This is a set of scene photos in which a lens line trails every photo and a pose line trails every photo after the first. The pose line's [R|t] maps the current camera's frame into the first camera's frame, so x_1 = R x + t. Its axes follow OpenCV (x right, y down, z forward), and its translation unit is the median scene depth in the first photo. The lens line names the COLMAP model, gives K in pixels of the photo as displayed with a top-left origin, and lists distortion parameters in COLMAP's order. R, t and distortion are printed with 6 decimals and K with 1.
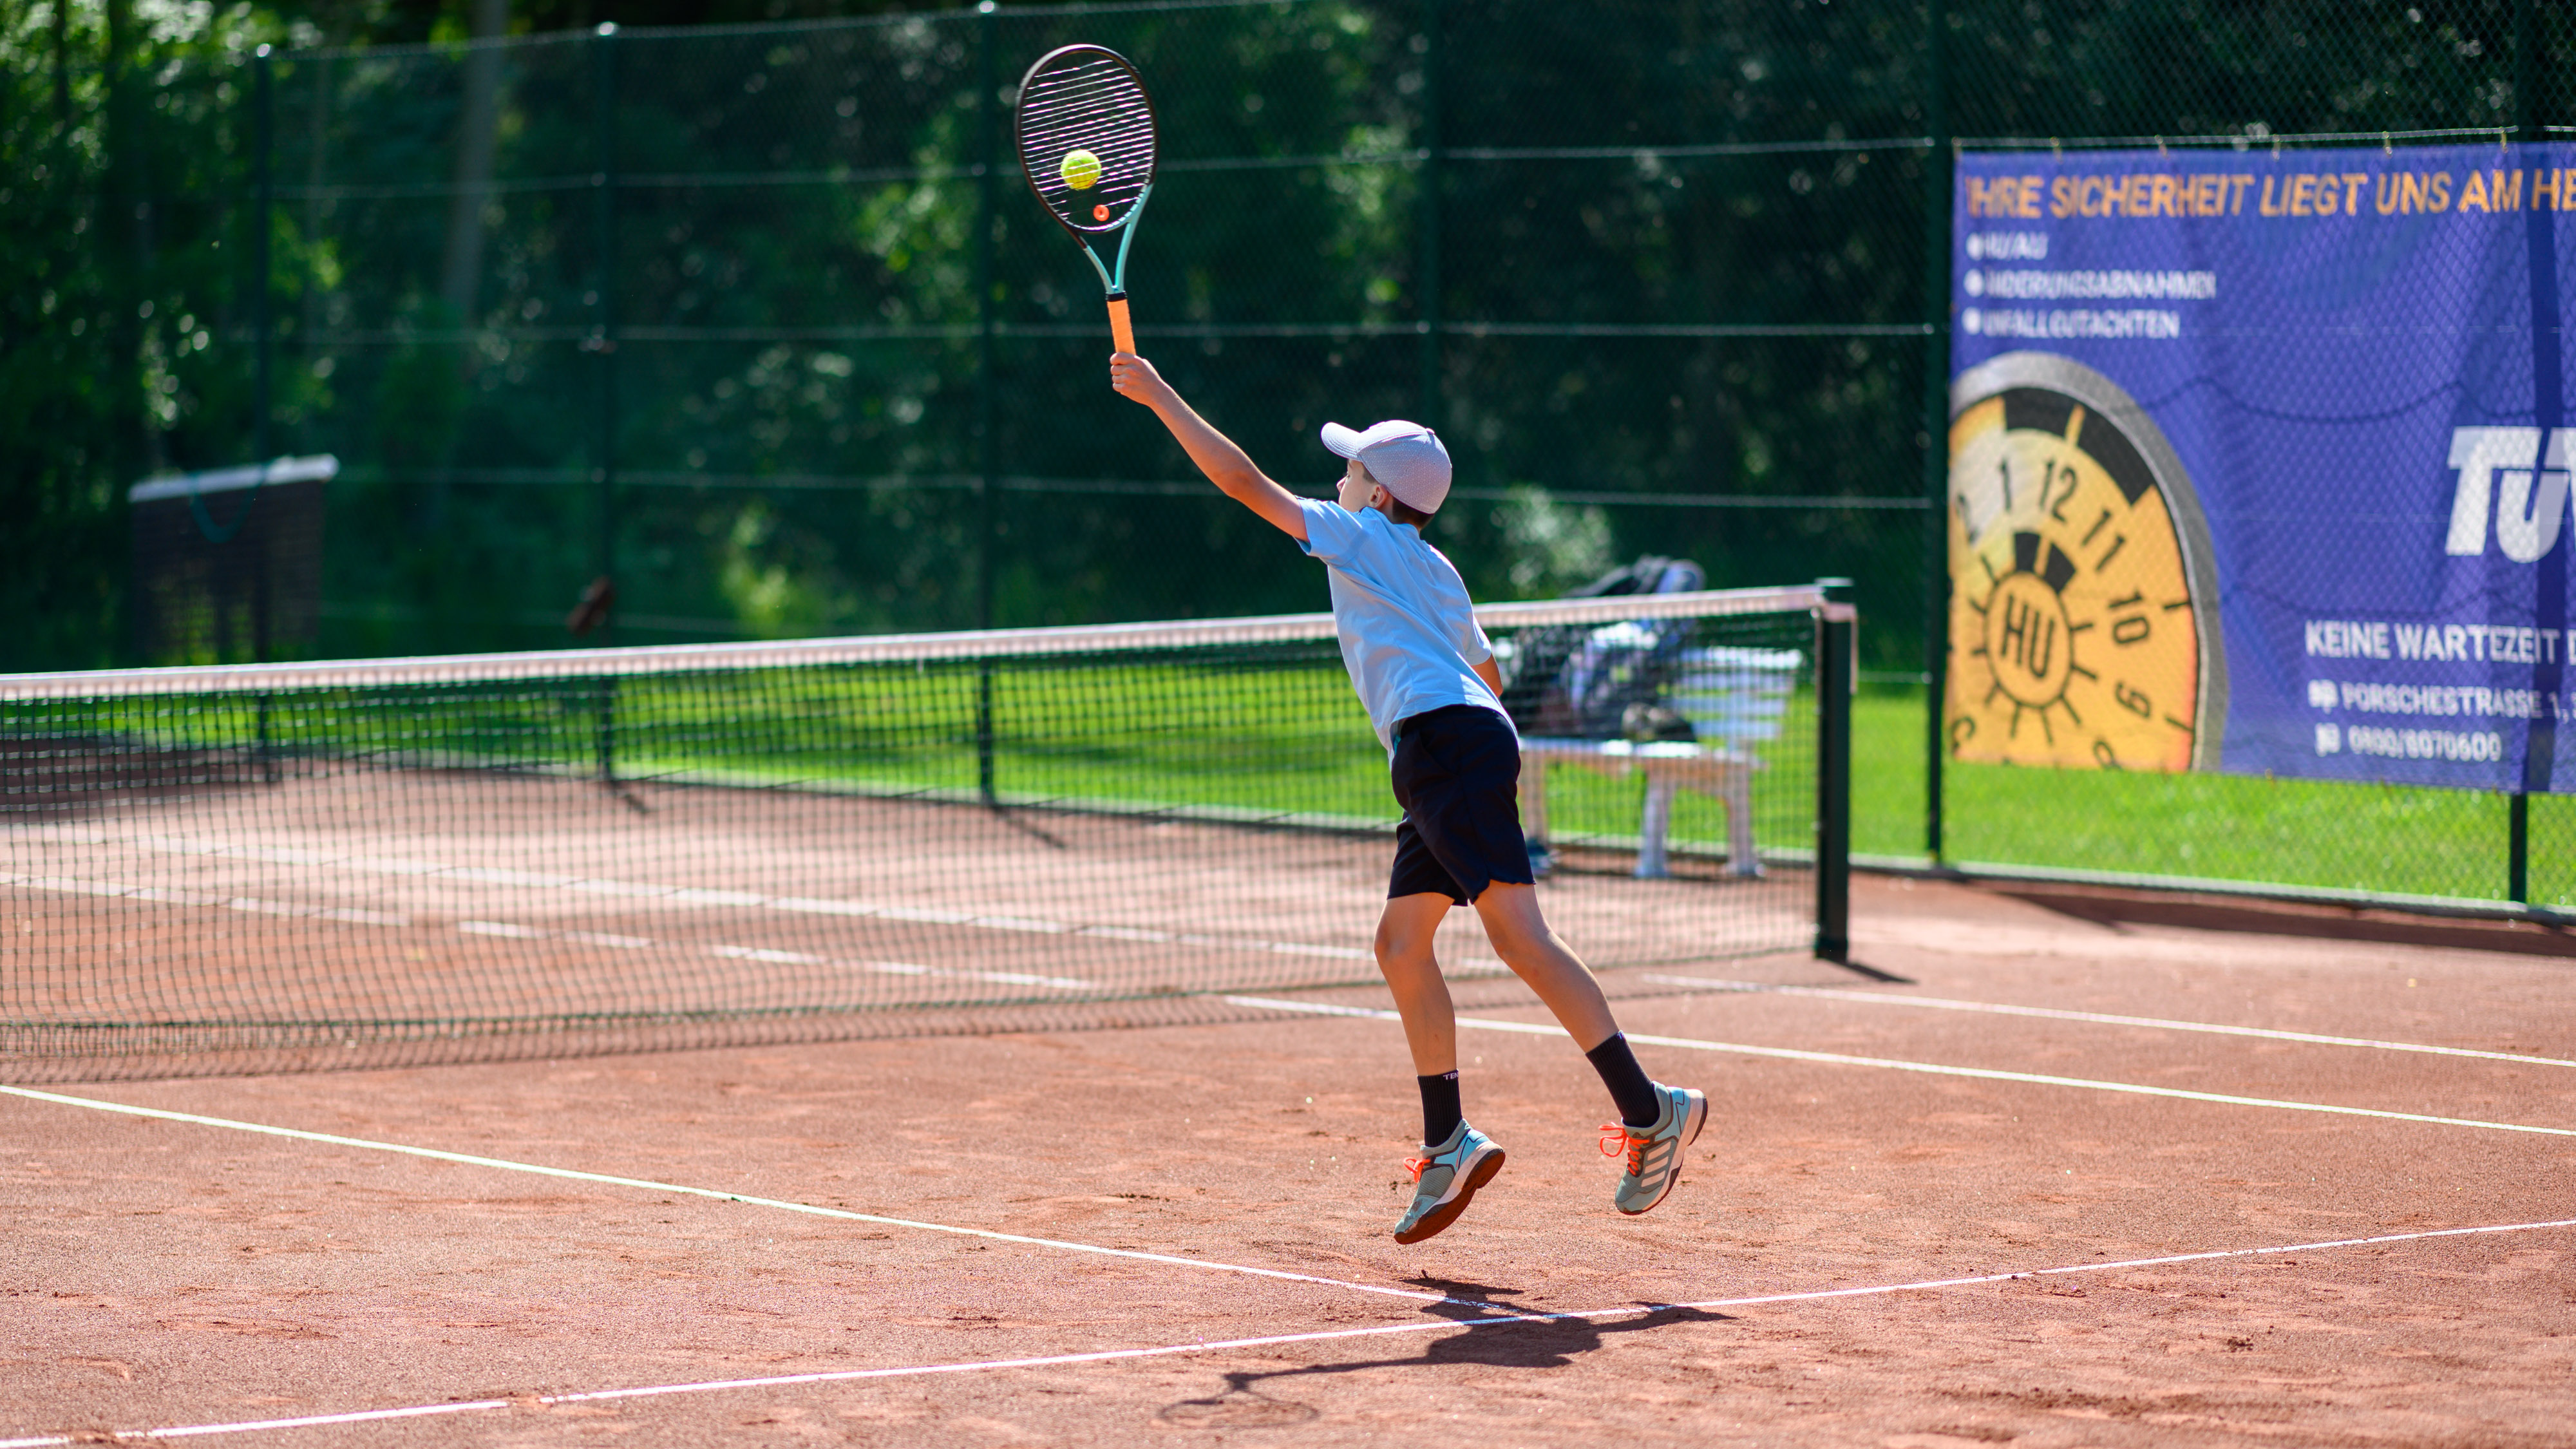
lens RADIAL K [[7889.6, 0, 1302.0], [0, 7889.6, 727.9], [0, 0, 1]] dist [-0.278736, 0.000000]
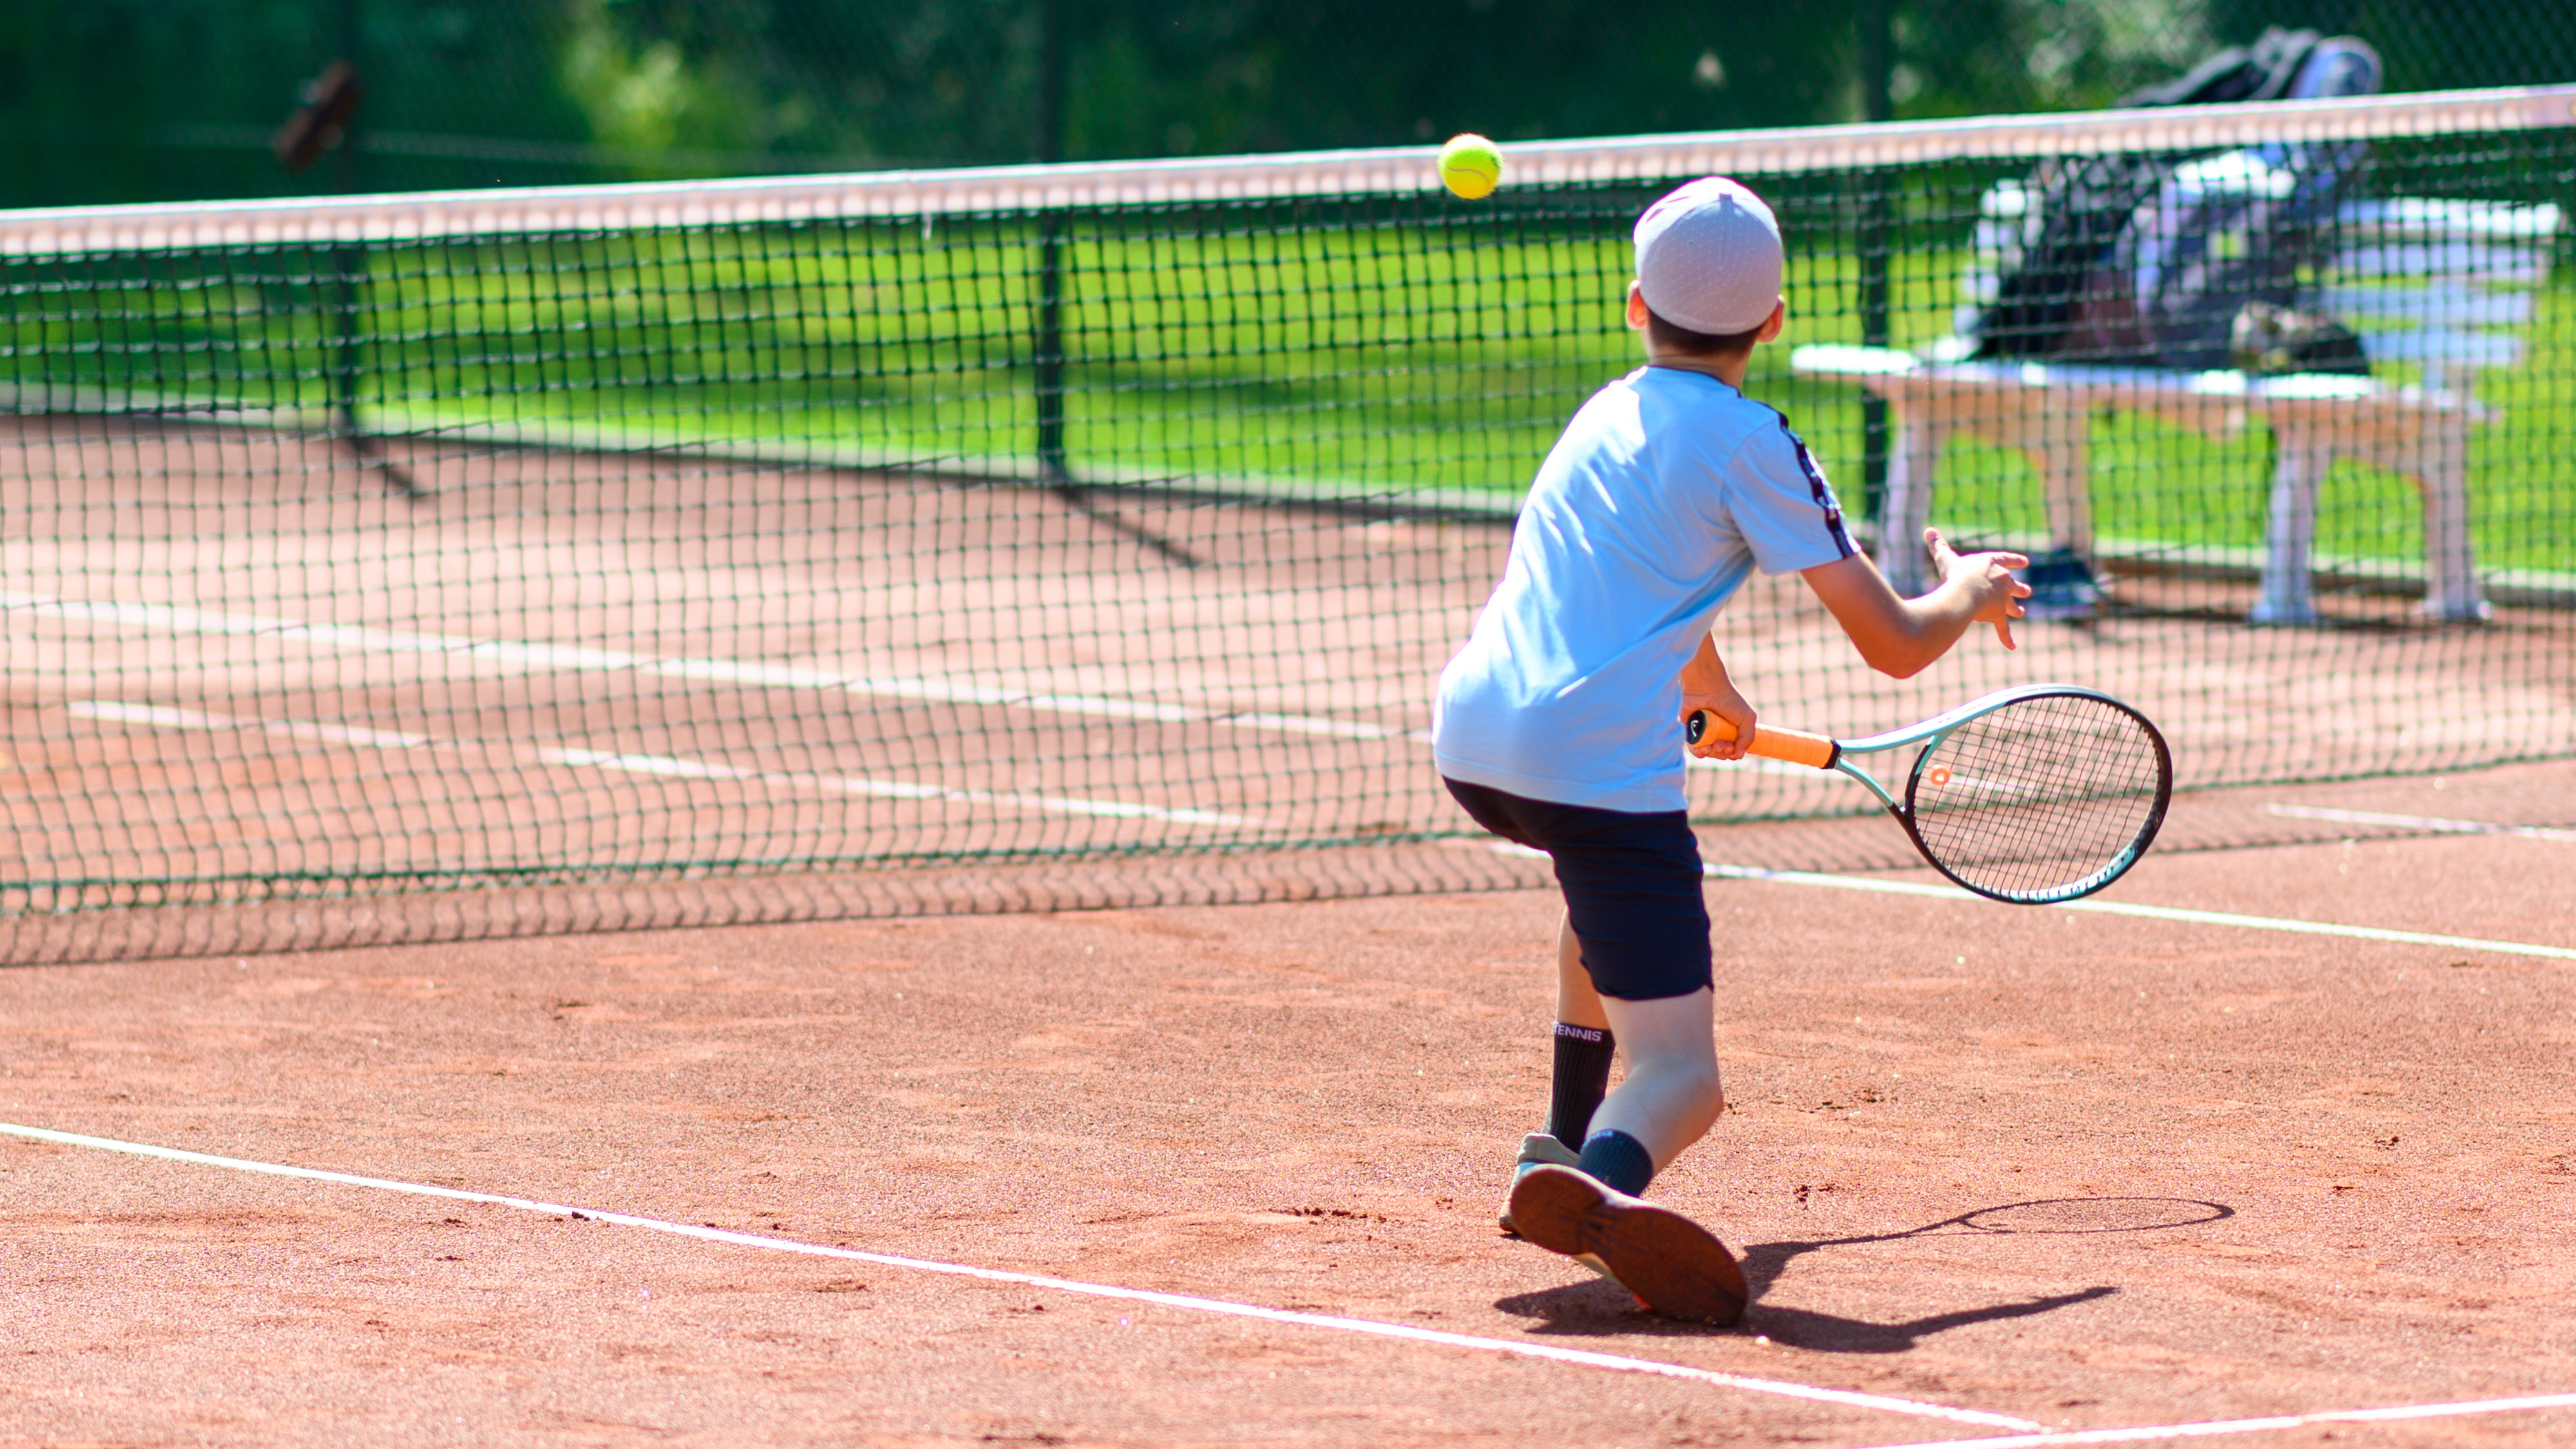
lens RADIAL K [[7889.6, 0, 1266.7], [0, 7889.6, 711.9], [0, 0, 1]] dist [-0.278736, 0.000000]
pose [[0.999995, 0.003036, -0.000373, -0.024975], [-0.003032, 0.999937, 0.010807, 0.019400], [0.000406, -0.010805, 0.999942, 0.462447]]
